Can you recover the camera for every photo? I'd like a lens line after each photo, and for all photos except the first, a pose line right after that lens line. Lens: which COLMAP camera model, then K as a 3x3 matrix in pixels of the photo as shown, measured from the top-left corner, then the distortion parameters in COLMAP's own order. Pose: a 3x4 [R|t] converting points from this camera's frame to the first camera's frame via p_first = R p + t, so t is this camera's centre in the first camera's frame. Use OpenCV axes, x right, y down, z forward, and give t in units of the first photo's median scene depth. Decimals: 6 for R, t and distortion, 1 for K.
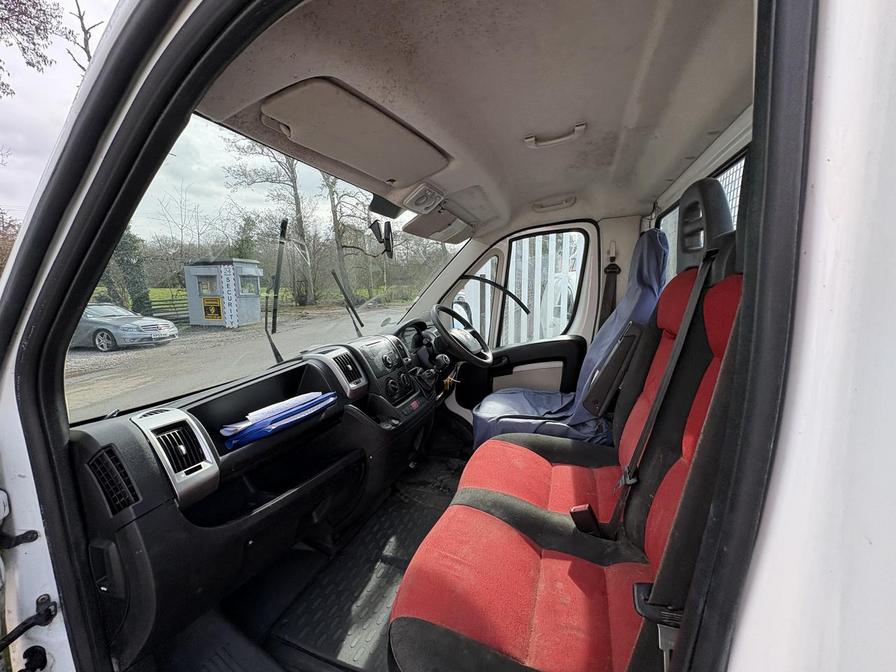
lens RADIAL K [[357.3, 0, 448.8], [0, 357.3, 335.0], [0, 0, 1]] dist [0.000679, 0.000603]
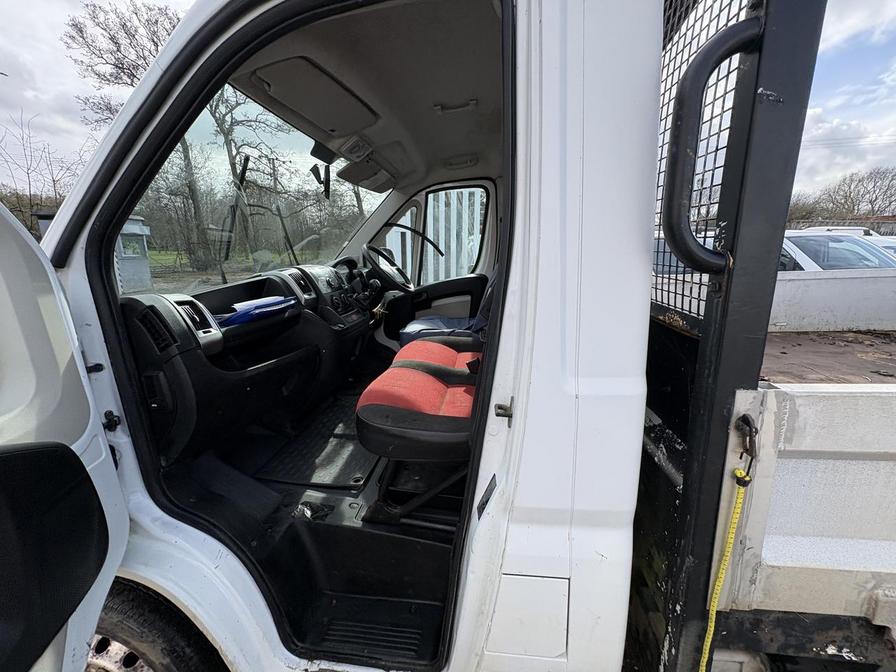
lens RADIAL K [[357.3, 0, 447.7], [0, 357.3, 337.6], [0, 0, 1]] dist [0.000679, 0.000603]
pose [[0.976902, -0.036682, 0.210516, -0.033022], [0.016604, 0.995208, 0.096361, 0.118382], [-0.213042, -0.090640, 0.972830, -0.250467]]
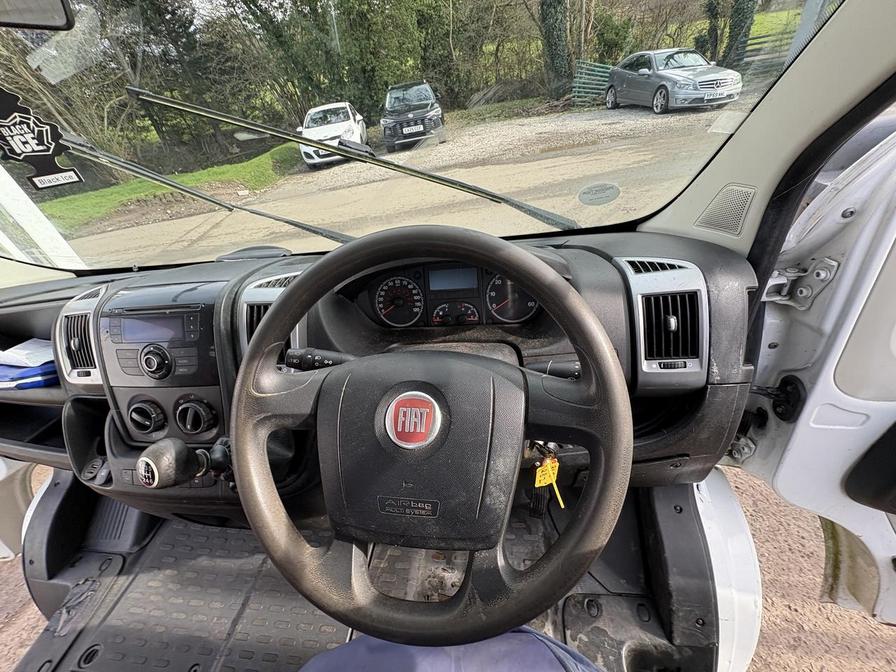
lens RADIAL K [[357.3, 0, 447.0], [0, 357.3, 336.5], [0, 0, 1]] dist [0.000679, 0.000603]
pose [[0.223152, 0.573457, -0.788258, 0.183417], [-0.008282, 0.809735, 0.586737, -0.168894], [0.974748, -0.124404, 0.185443, 1.058930]]
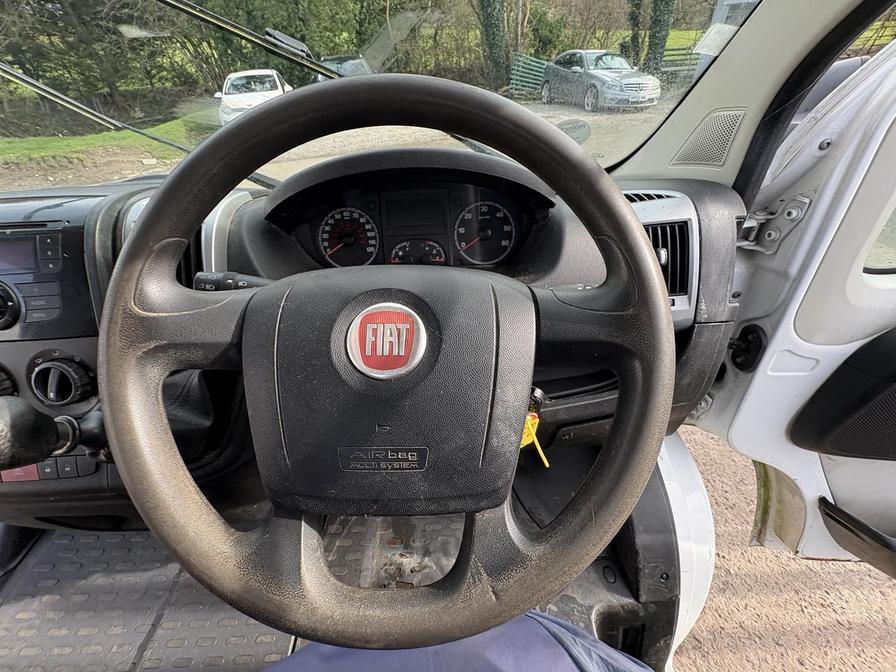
lens RADIAL K [[357.3, 0, 445.5], [0, 357.3, 338.3], [0, 0, 1]] dist [0.000679, 0.000603]
pose [[0.352813, 0.590620, -0.725735, 0.152317], [-0.094125, 0.794080, 0.600481, -0.081832], [0.930948, -0.143547, 0.335754, 1.041816]]
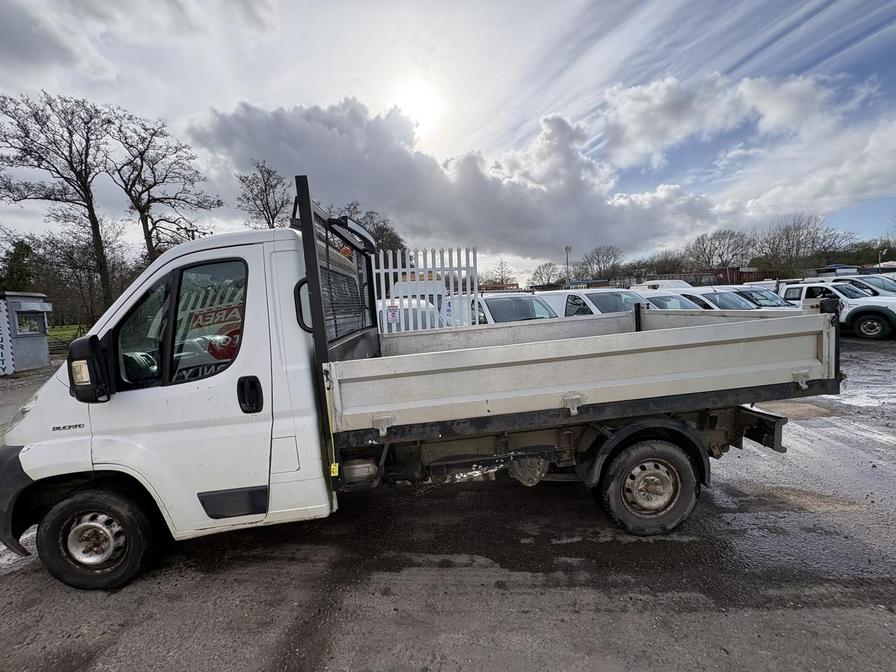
lens RADIAL K [[357.3, 0, 446.8], [0, 357.3, 334.0], [0, 0, 1]] dist [0.000679, 0.000603]
pose [[0.922904, -0.058001, 0.380637, 0.235894], [0.087077, 0.994417, -0.059602, 0.214862], [-0.375055, 0.088151, 0.922802, -1.343937]]
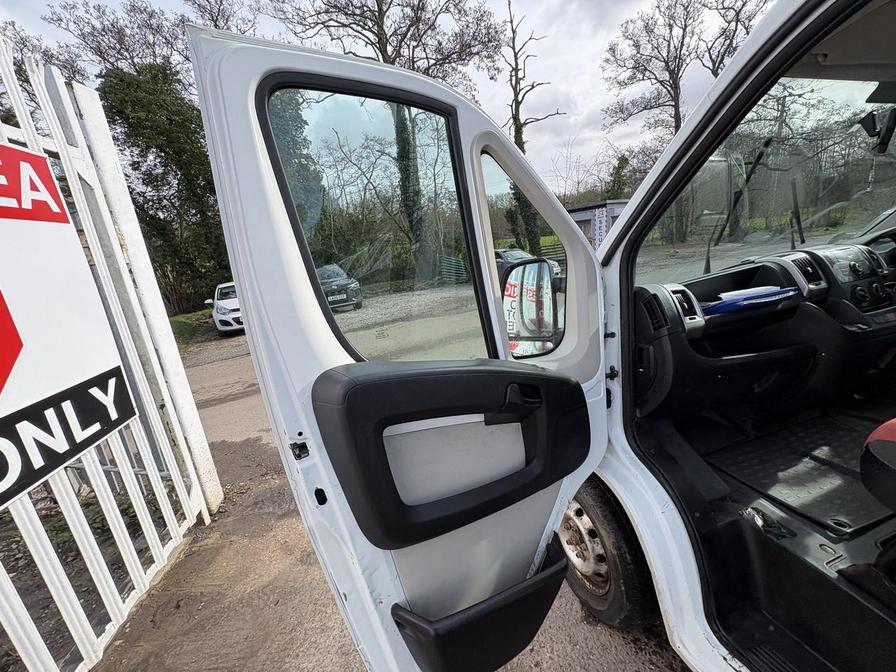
lens RADIAL K [[357.3, 0, 448.0], [0, 357.3, 335.0], [0, 0, 1]] dist [0.000679, 0.000603]
pose [[0.605744, 0.141493, -0.782978, -0.045736], [-0.016163, 0.986046, 0.165685, 0.085492], [0.795495, -0.087708, 0.599579, -0.362095]]
